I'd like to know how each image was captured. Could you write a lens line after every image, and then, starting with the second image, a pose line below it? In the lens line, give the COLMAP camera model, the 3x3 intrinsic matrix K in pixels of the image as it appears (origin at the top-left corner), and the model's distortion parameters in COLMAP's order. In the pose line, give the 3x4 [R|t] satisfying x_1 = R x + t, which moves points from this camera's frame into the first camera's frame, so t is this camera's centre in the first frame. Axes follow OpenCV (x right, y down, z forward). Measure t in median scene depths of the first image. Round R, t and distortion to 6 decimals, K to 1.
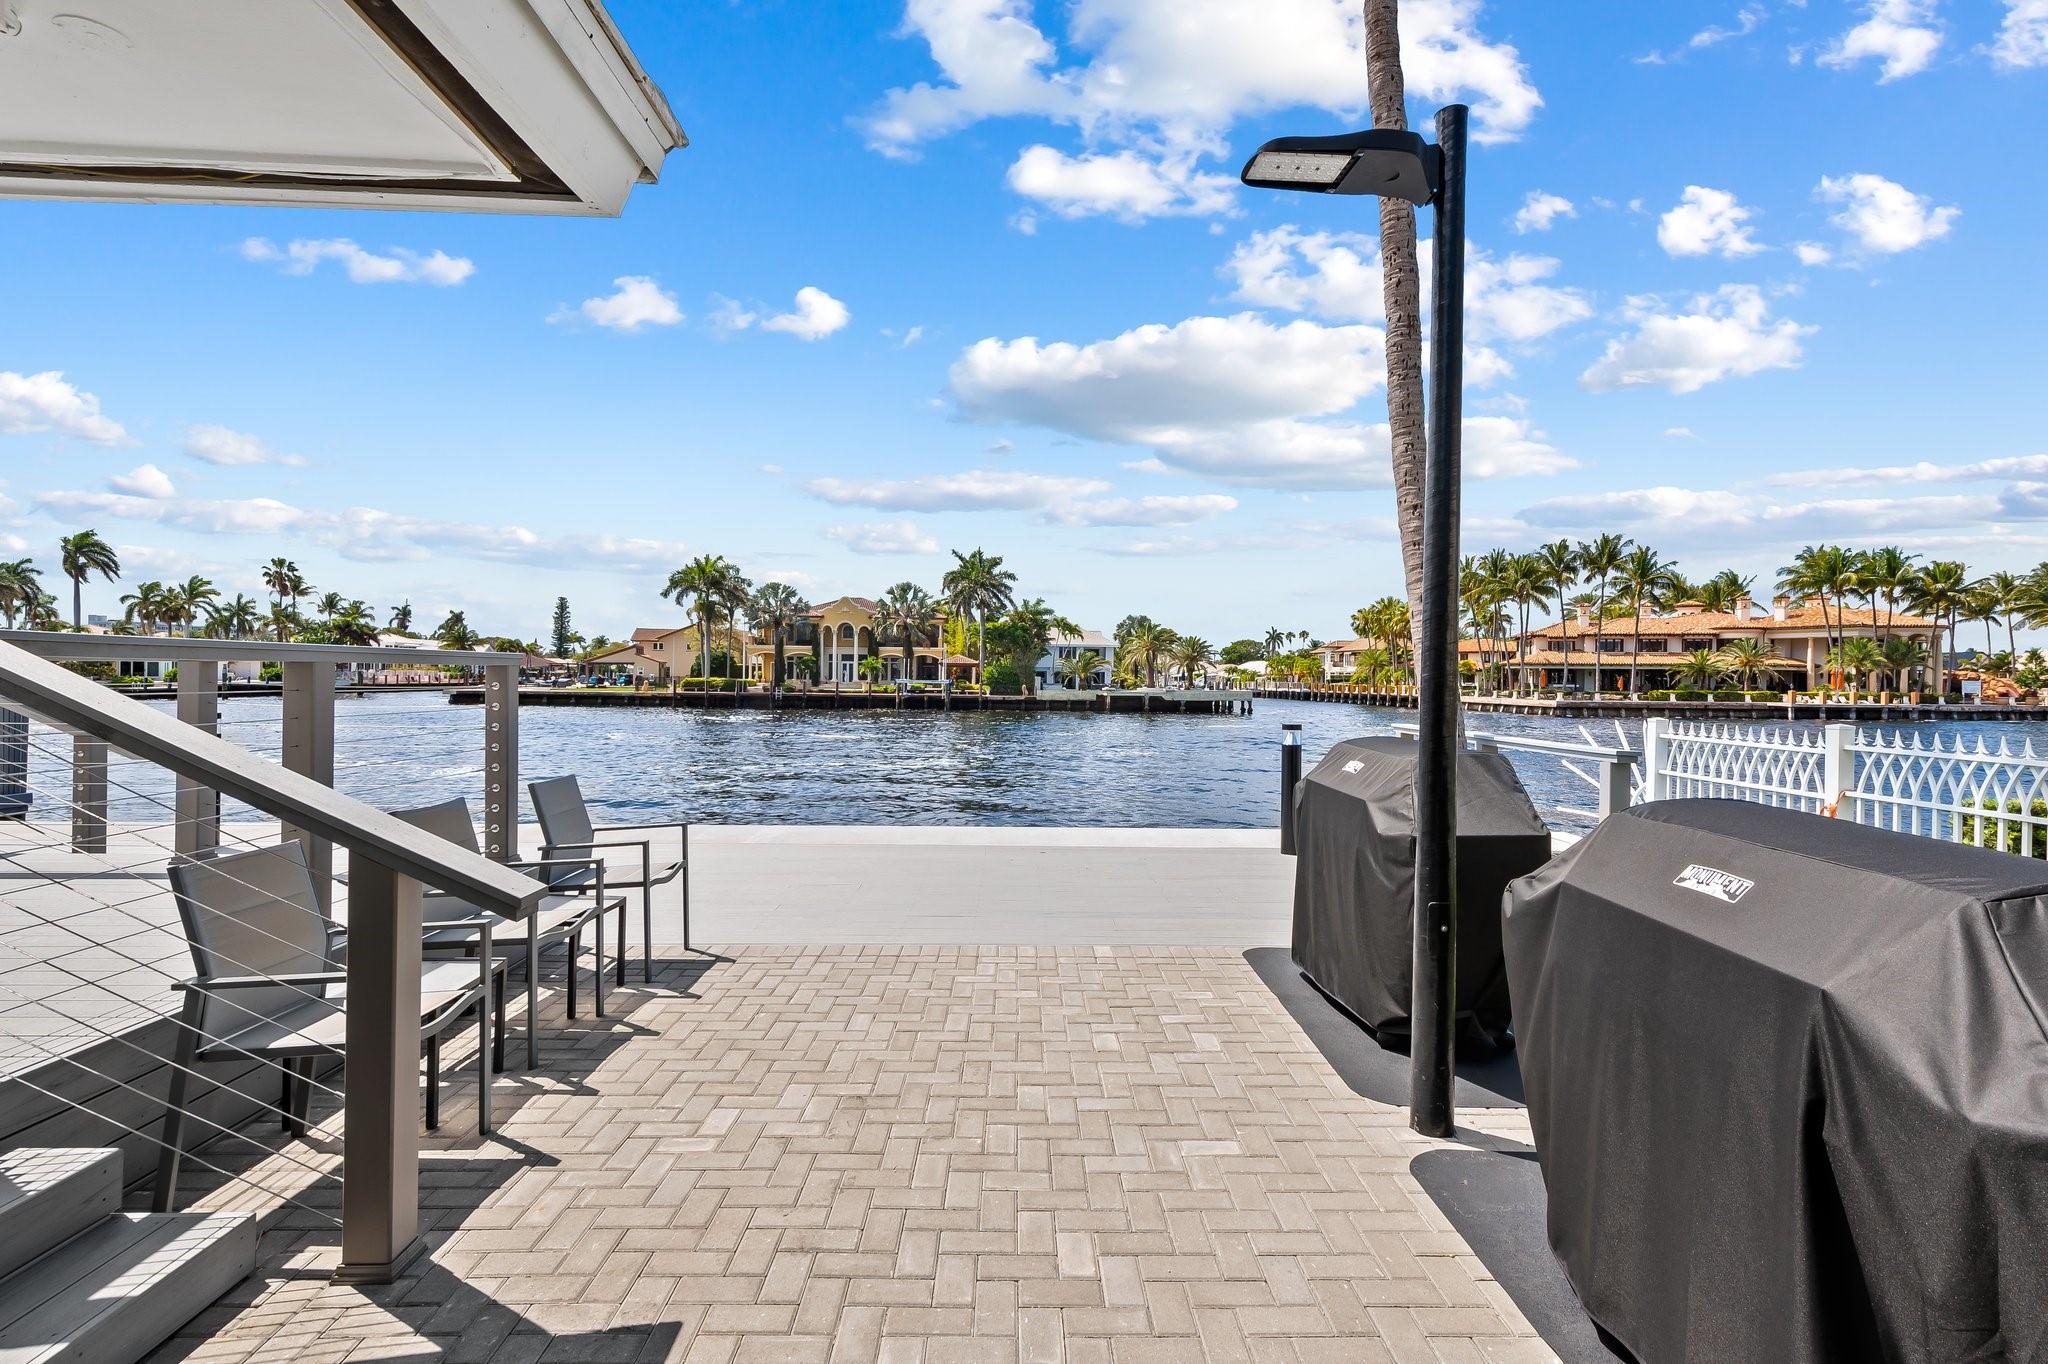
lens RADIAL K [[970.1, 0, 1031.1], [0, 970.1, 686.7], [0, 0, 1]] dist [0.005032, 0.000371]
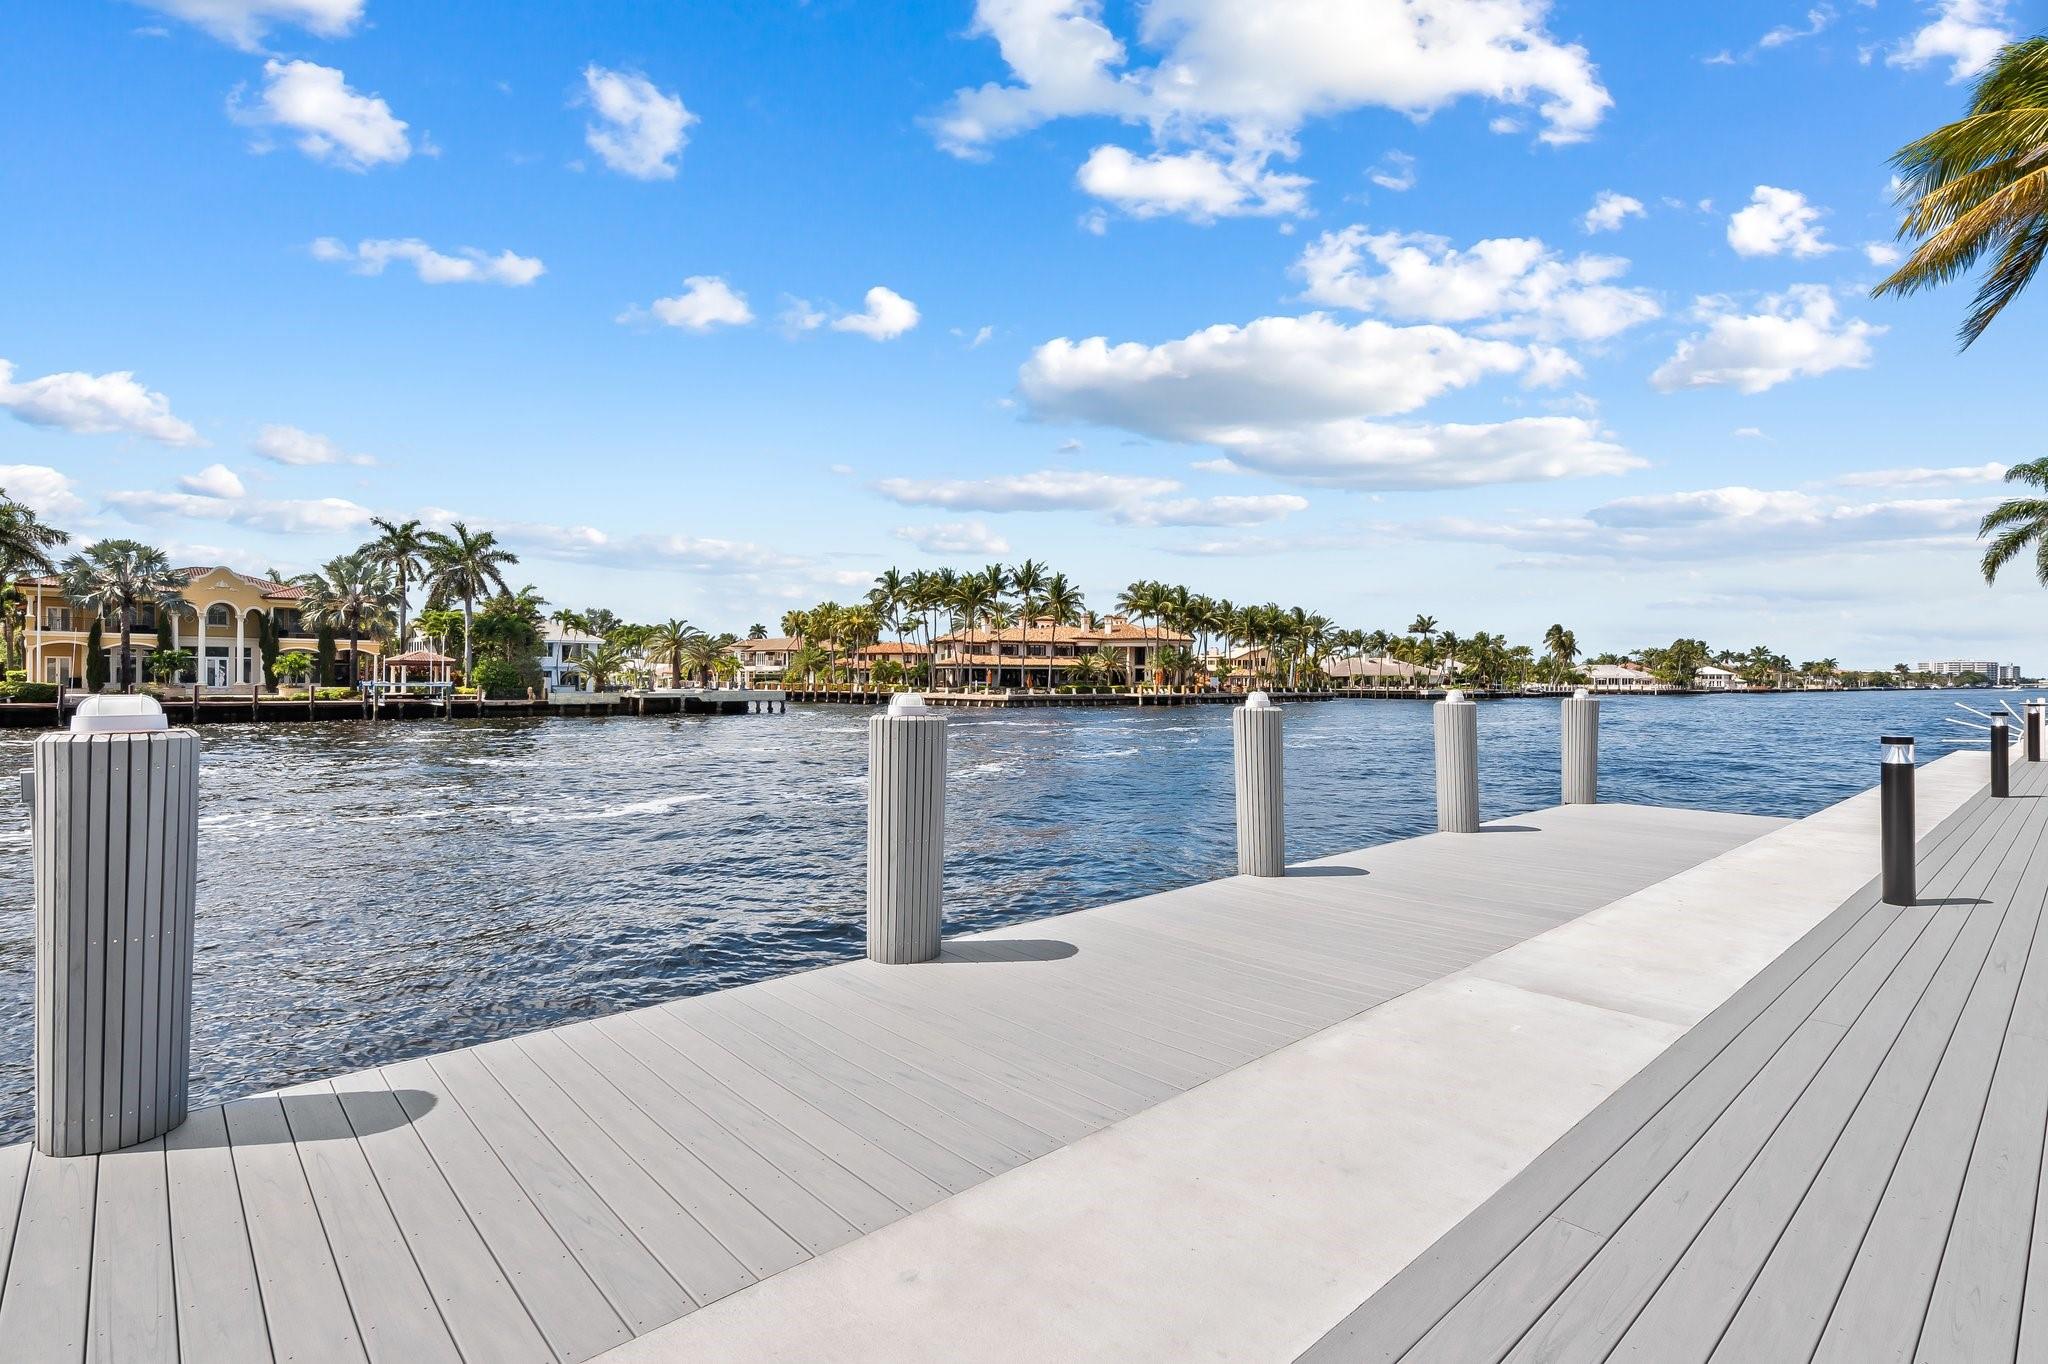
lens RADIAL K [[970.1, 0, 1031.1], [0, 970.1, 686.7], [0, 0, 1]] dist [0.005032, 0.000371]
pose [[0.744820, -0.011107, 0.667173, -0.242889], [0.009181, 0.999937, 0.006397, -0.003480], [-0.667202, 0.001361, 0.744876, 0.071453]]
